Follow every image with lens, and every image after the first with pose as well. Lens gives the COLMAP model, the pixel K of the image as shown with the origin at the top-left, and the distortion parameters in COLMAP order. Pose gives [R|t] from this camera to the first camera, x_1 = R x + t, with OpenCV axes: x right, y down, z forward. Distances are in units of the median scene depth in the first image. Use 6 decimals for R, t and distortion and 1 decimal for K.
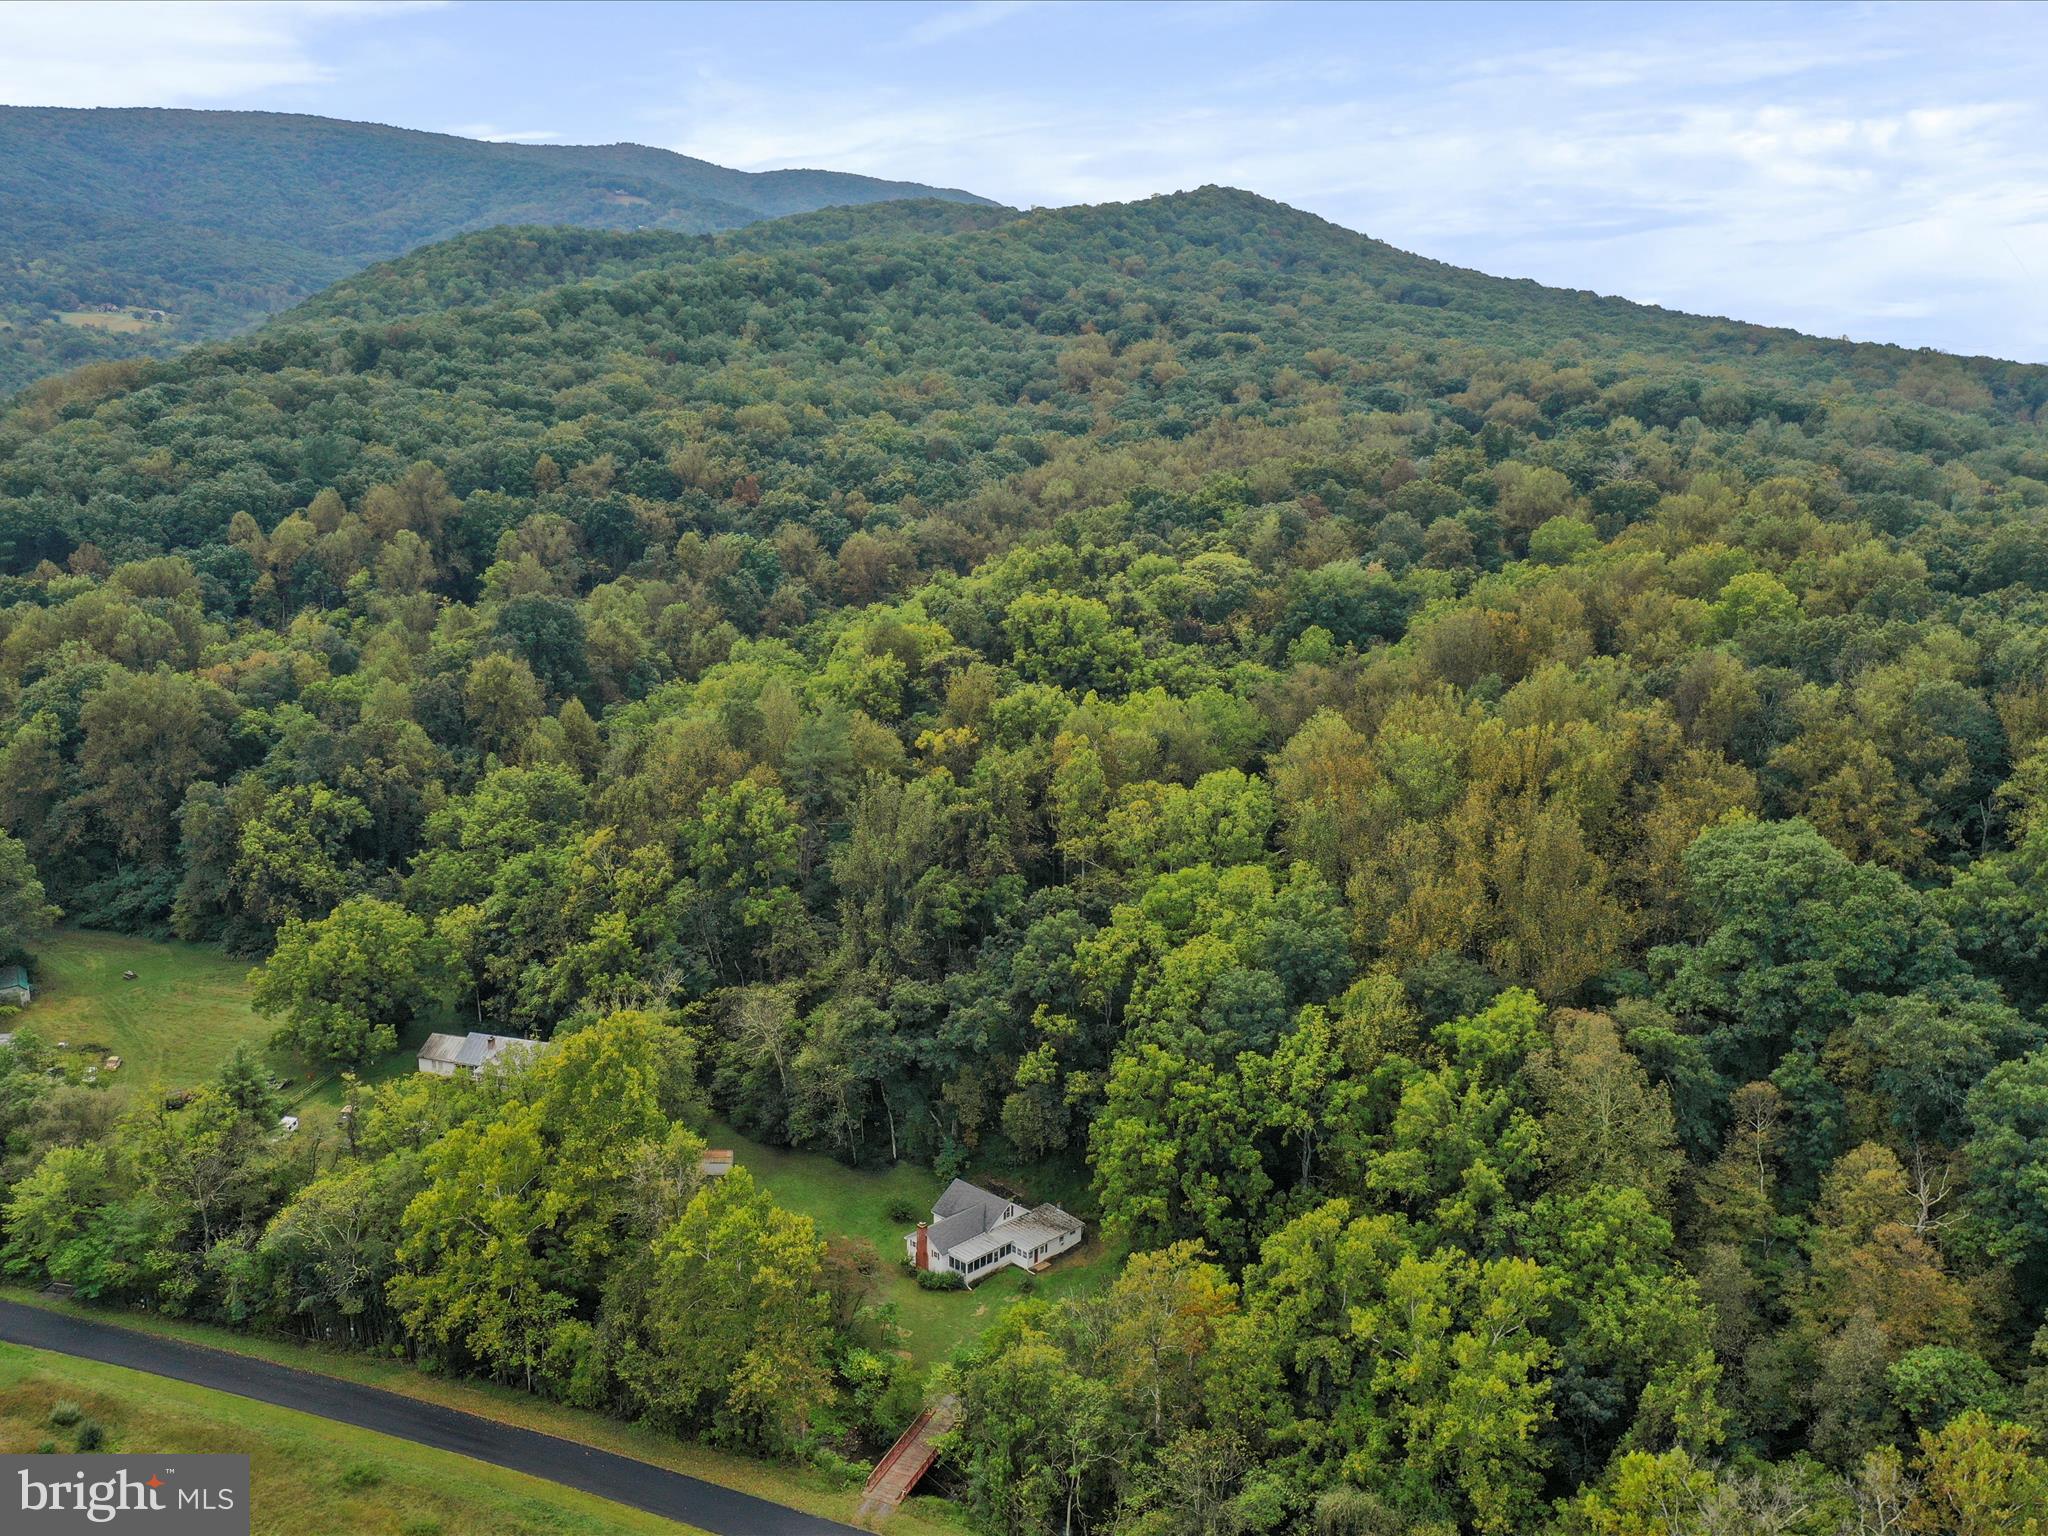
lens RADIAL K [[1821.9, 0, 1018.4], [0, 1821.9, 755.8], [0, 0, 1]] dist [-0.013100, 0.003869]
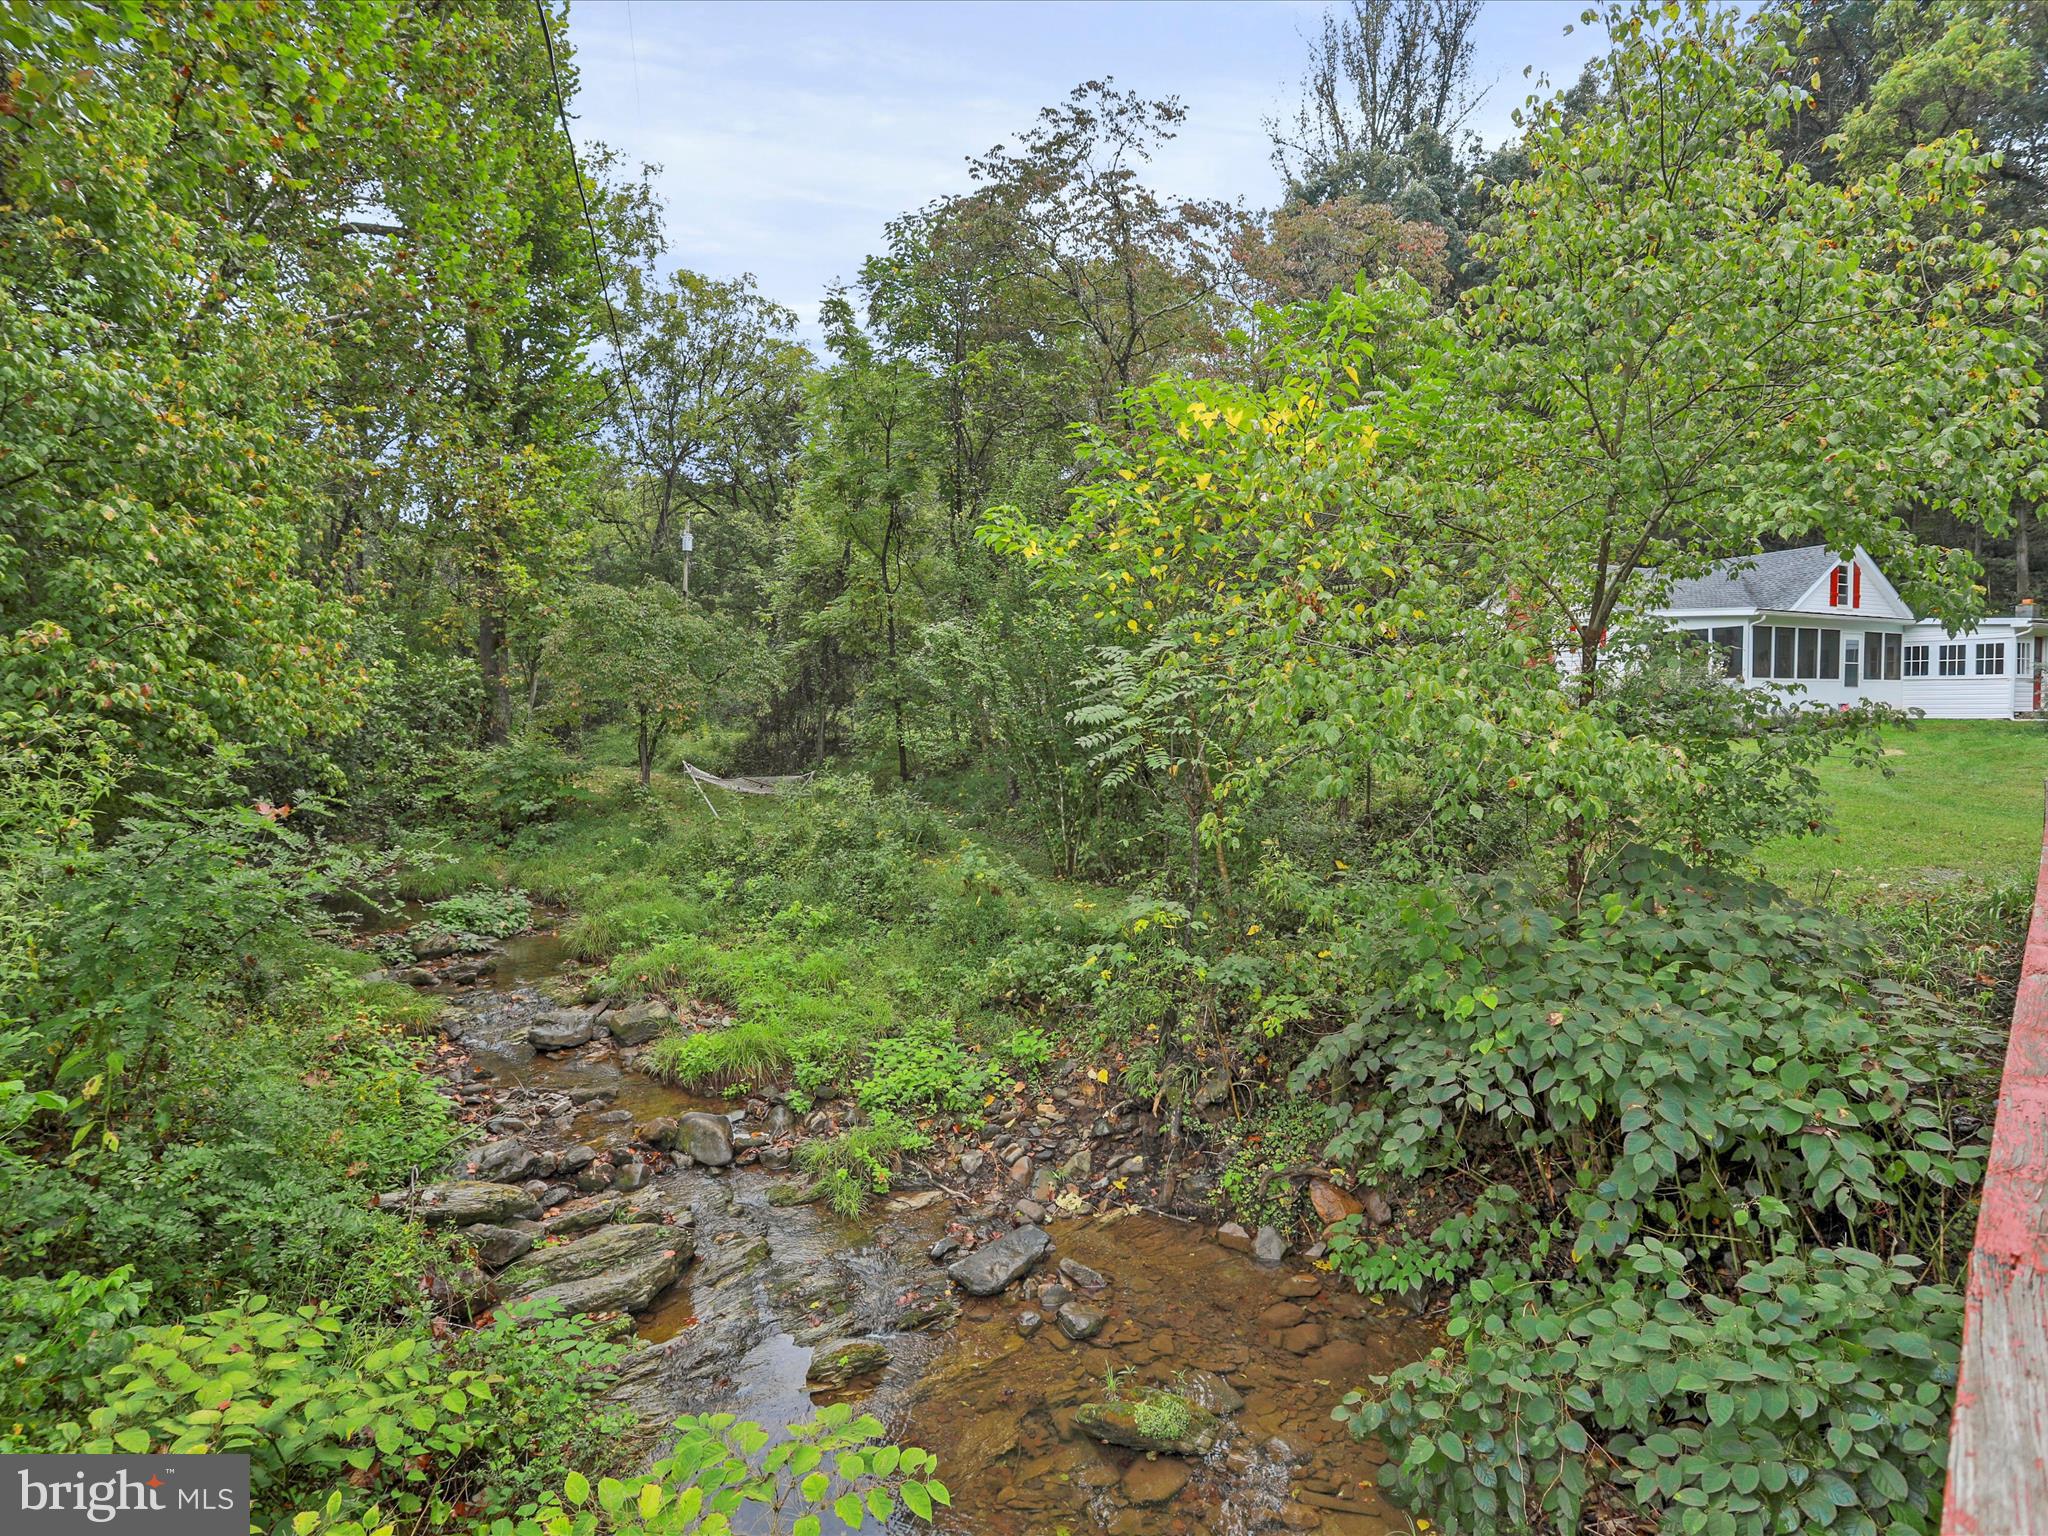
lens RADIAL K [[1115.9, 0, 1023.5], [0, 1115.9, 749.8], [0, 0, 1]] dist [-0.044560, 0.027886]
pose [[0.930273, -0.007513, -0.366790, -0.061748], [-0.058857, 0.983784, -0.169426, 0.317342], [0.362115, 0.179201, 0.914746, 0.822995]]
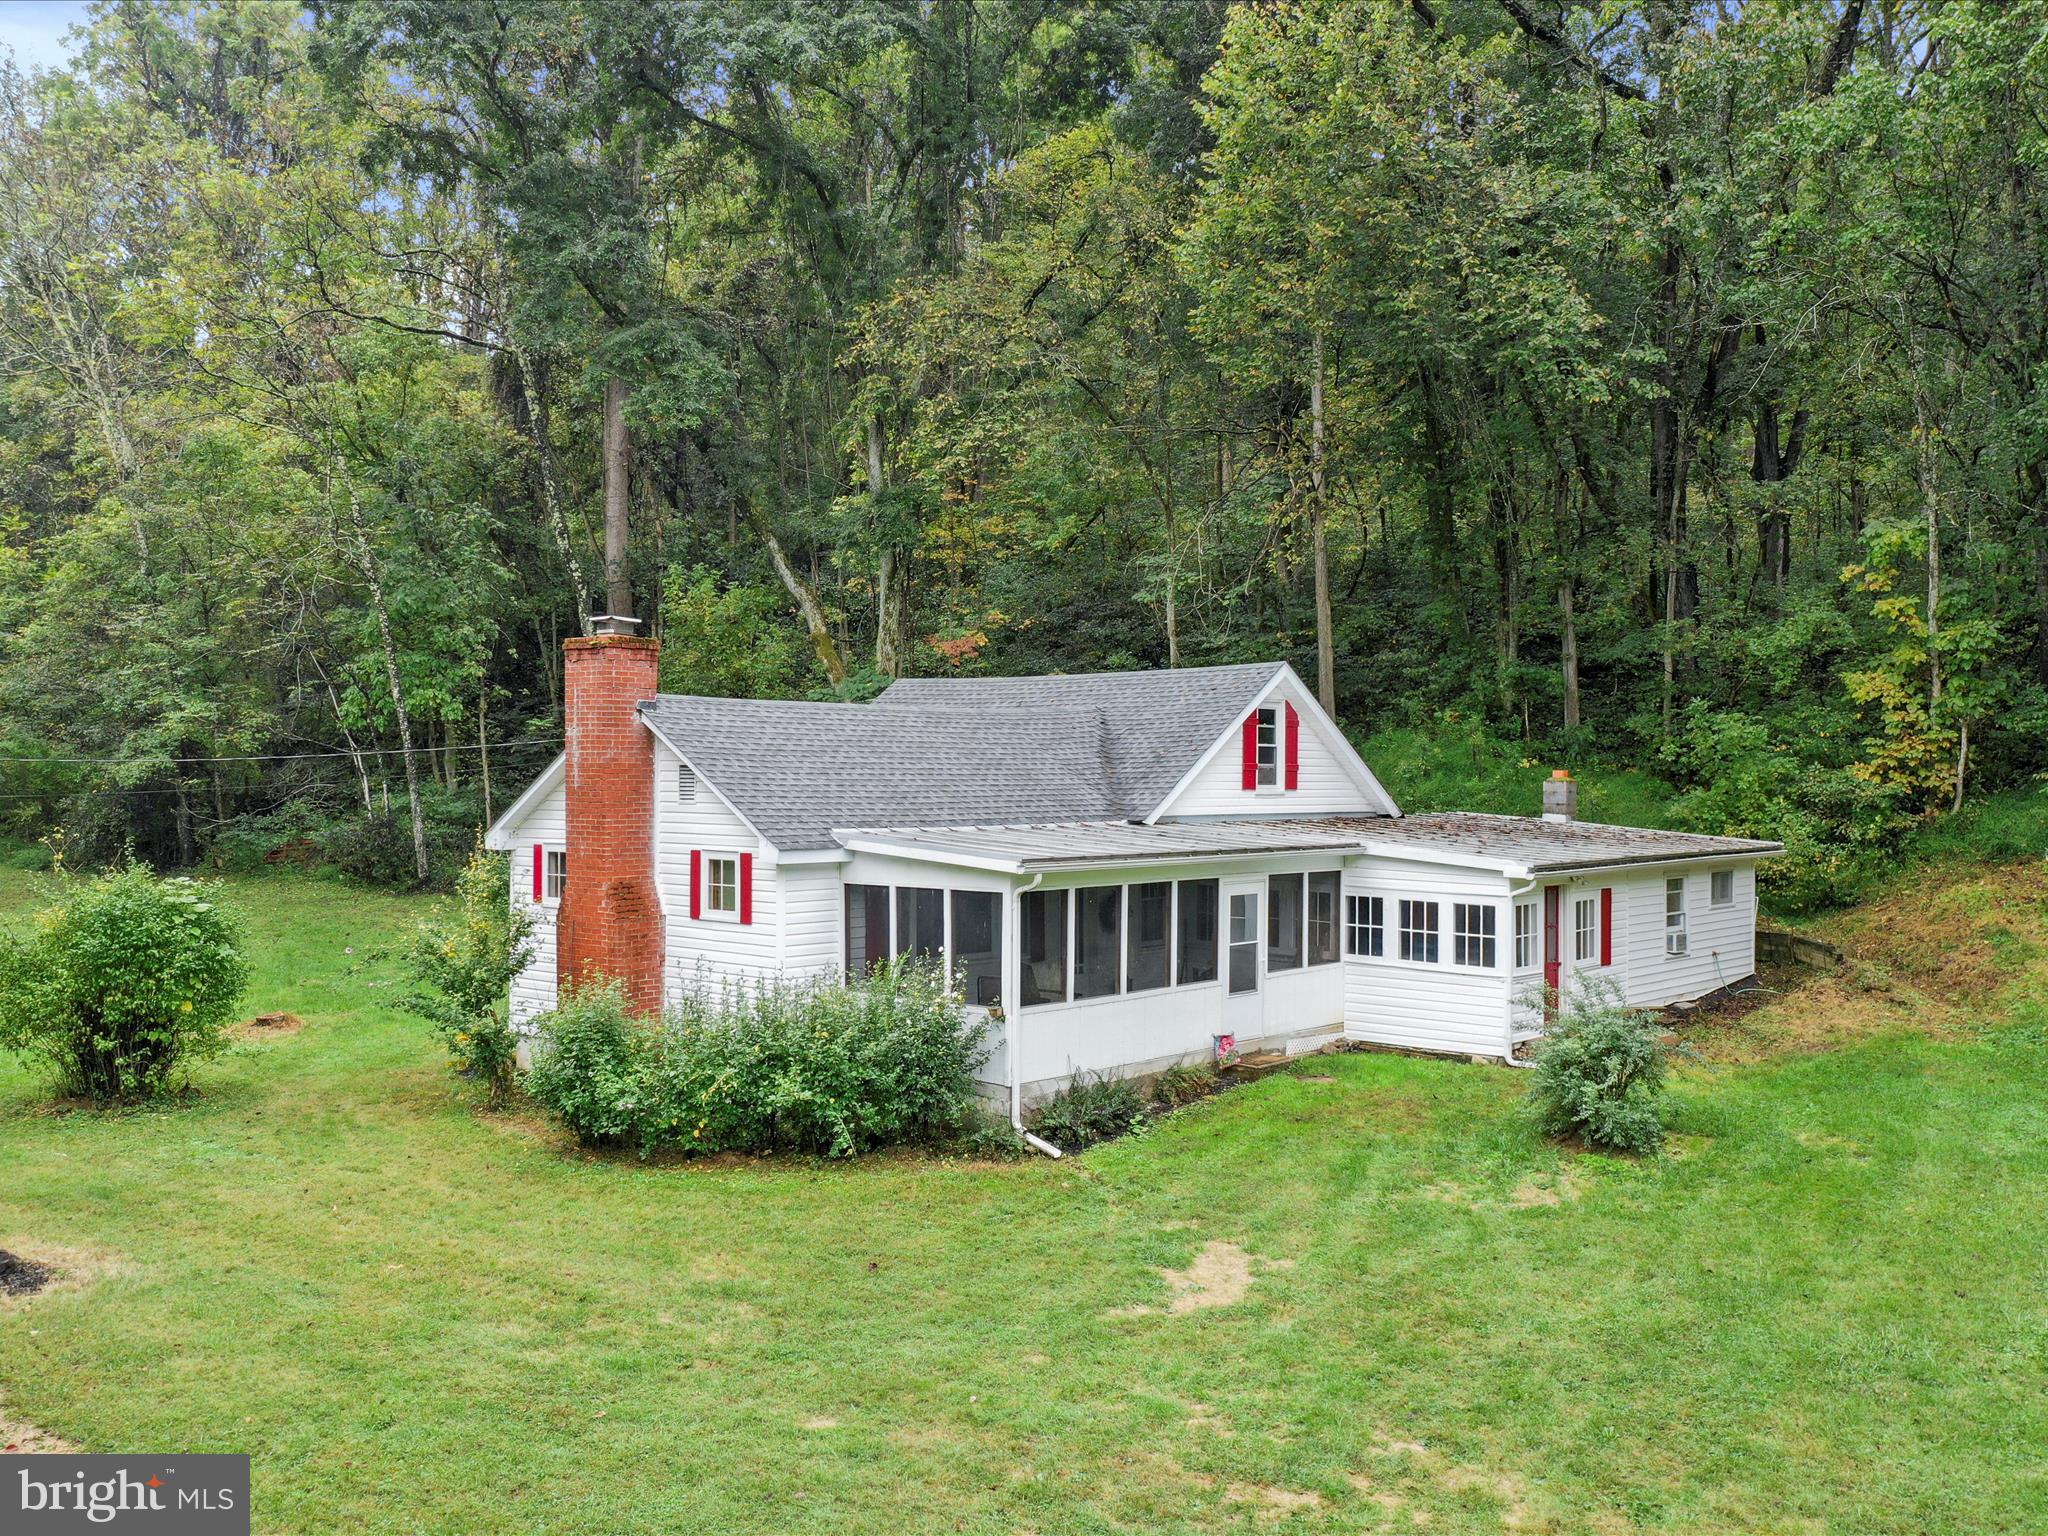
lens RADIAL K [[1821.9, 0, 1018.4], [0, 1821.9, 755.8], [0, 0, 1]] dist [-0.013100, 0.003869]
pose [[0.999248, -0.008904, 0.037741, -0.031132], [0.016951, 0.975664, -0.218613, 0.288070], [-0.034876, 0.219088, 0.975082, 0.879092]]
